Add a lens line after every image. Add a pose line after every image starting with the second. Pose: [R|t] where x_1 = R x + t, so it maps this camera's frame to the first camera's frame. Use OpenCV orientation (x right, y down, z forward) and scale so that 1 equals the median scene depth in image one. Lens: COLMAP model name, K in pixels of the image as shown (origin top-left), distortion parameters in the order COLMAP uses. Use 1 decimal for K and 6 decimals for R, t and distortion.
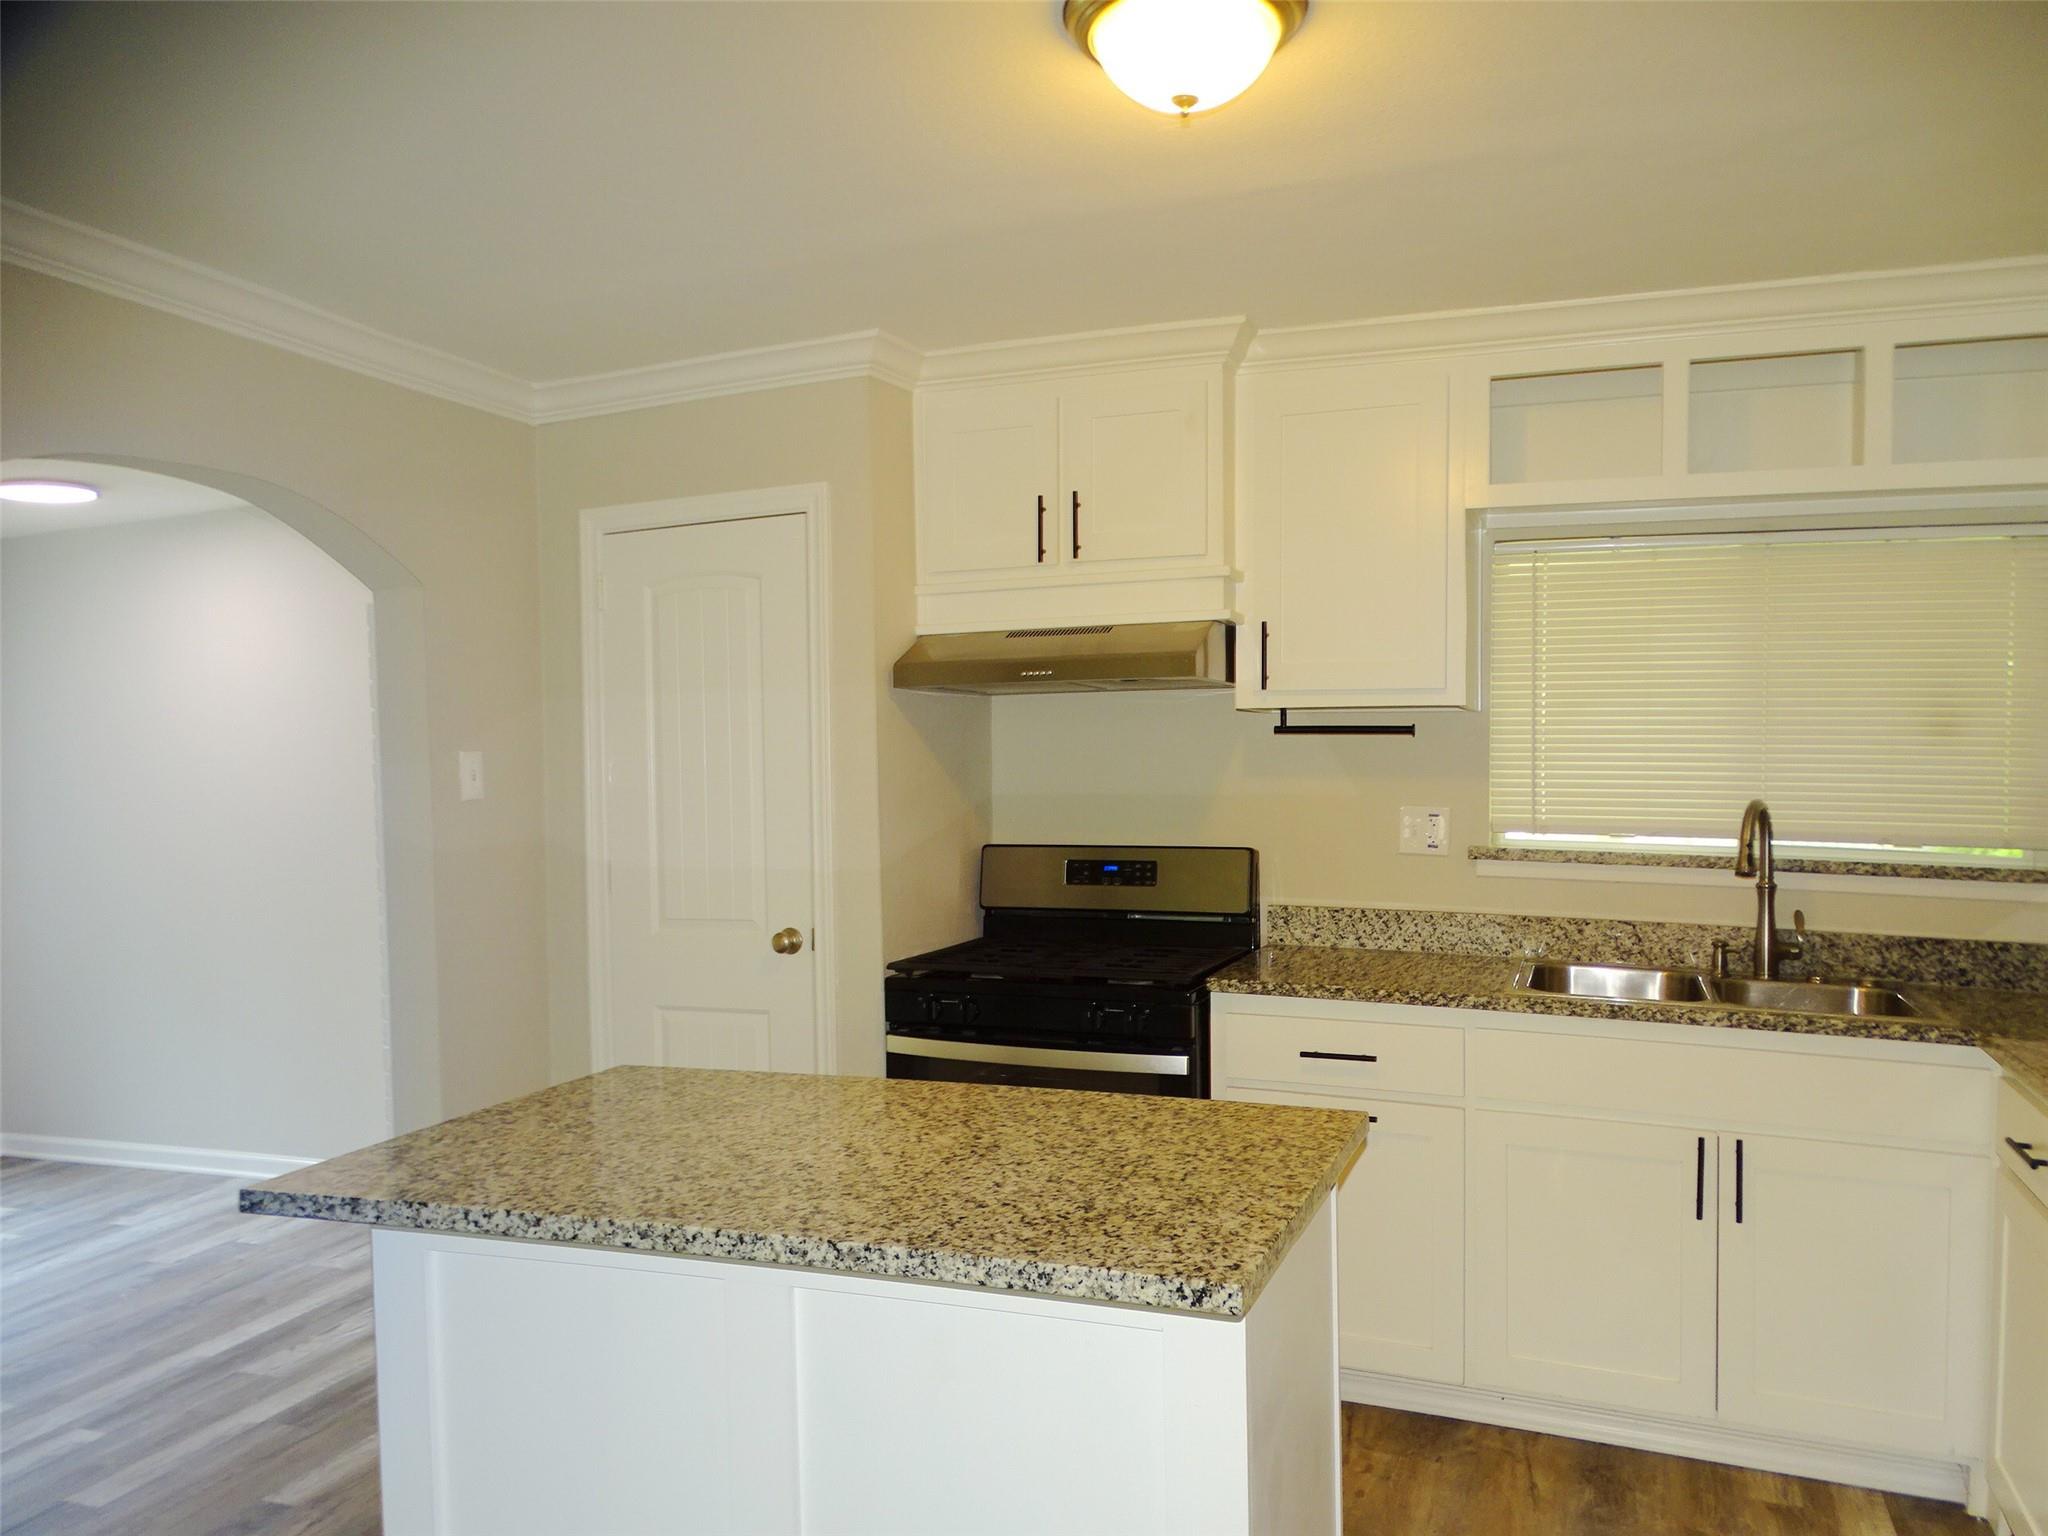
lens RADIAL K [[1469.8, 0, 1025.3], [0, 1469.8, 764.8], [0, 0, 1]] dist [-0.013478, -0.003831]
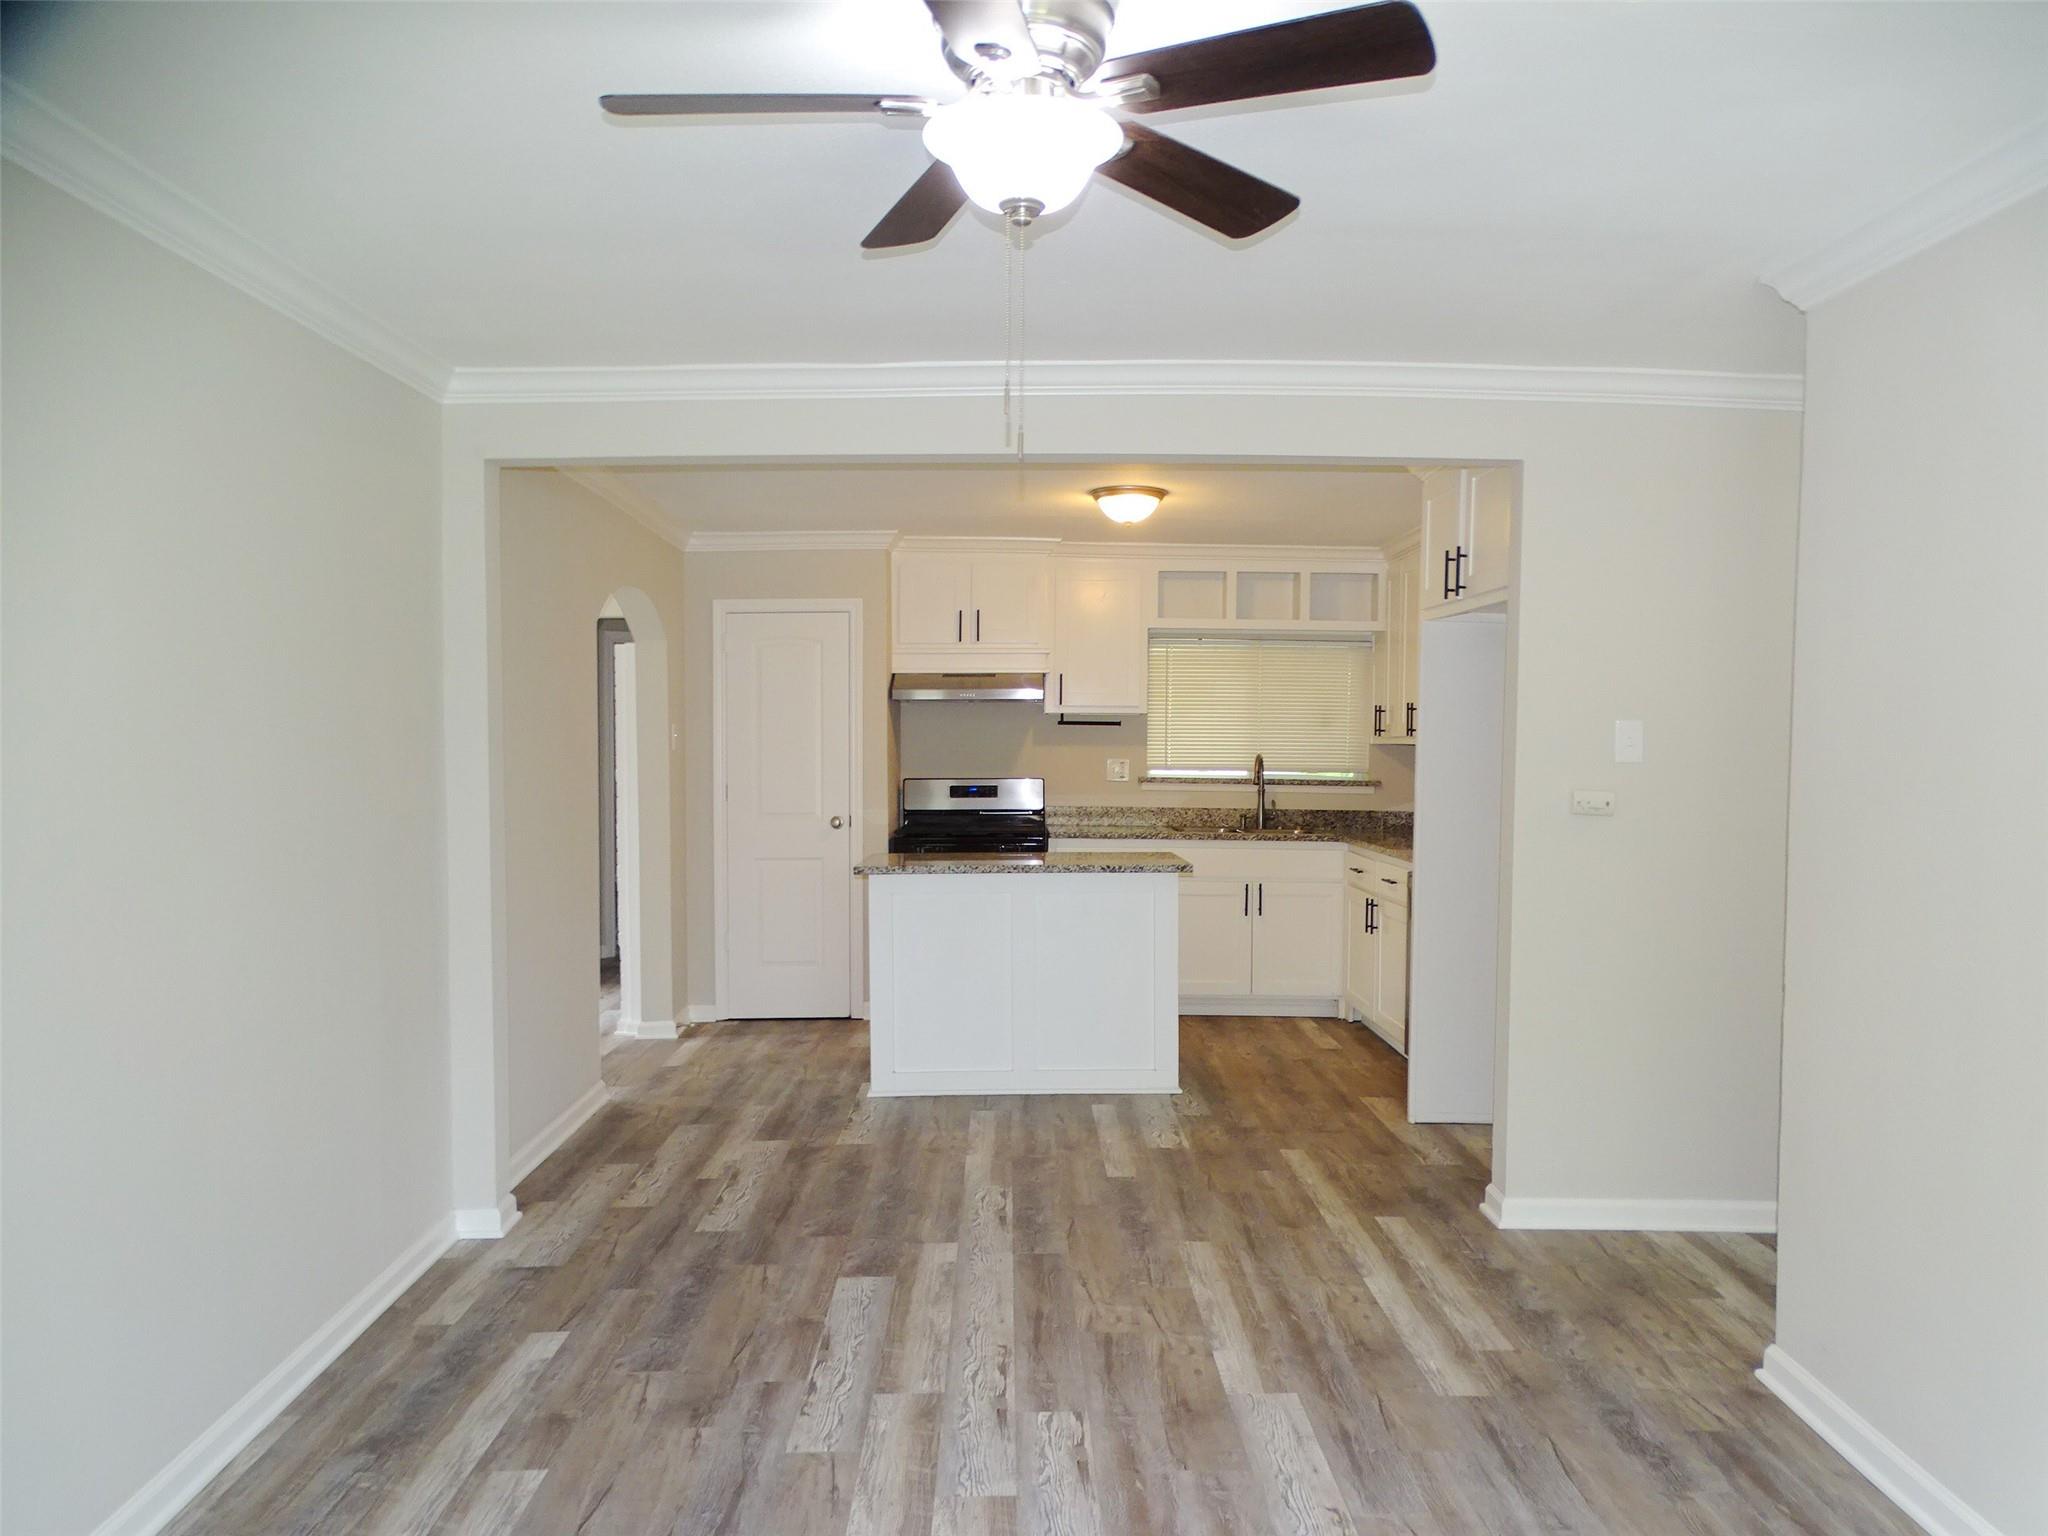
lens RADIAL K [[1469.8, 0, 1021.9], [0, 1469.8, 767.8], [0, 0, 1]] dist [-0.013478, -0.003831]
pose [[0.920827, 0.006092, 0.389925, -0.758433], [-0.006365, 0.999980, -0.000591, 0.046664], [-0.389920, -0.001938, 0.920847, -1.017815]]
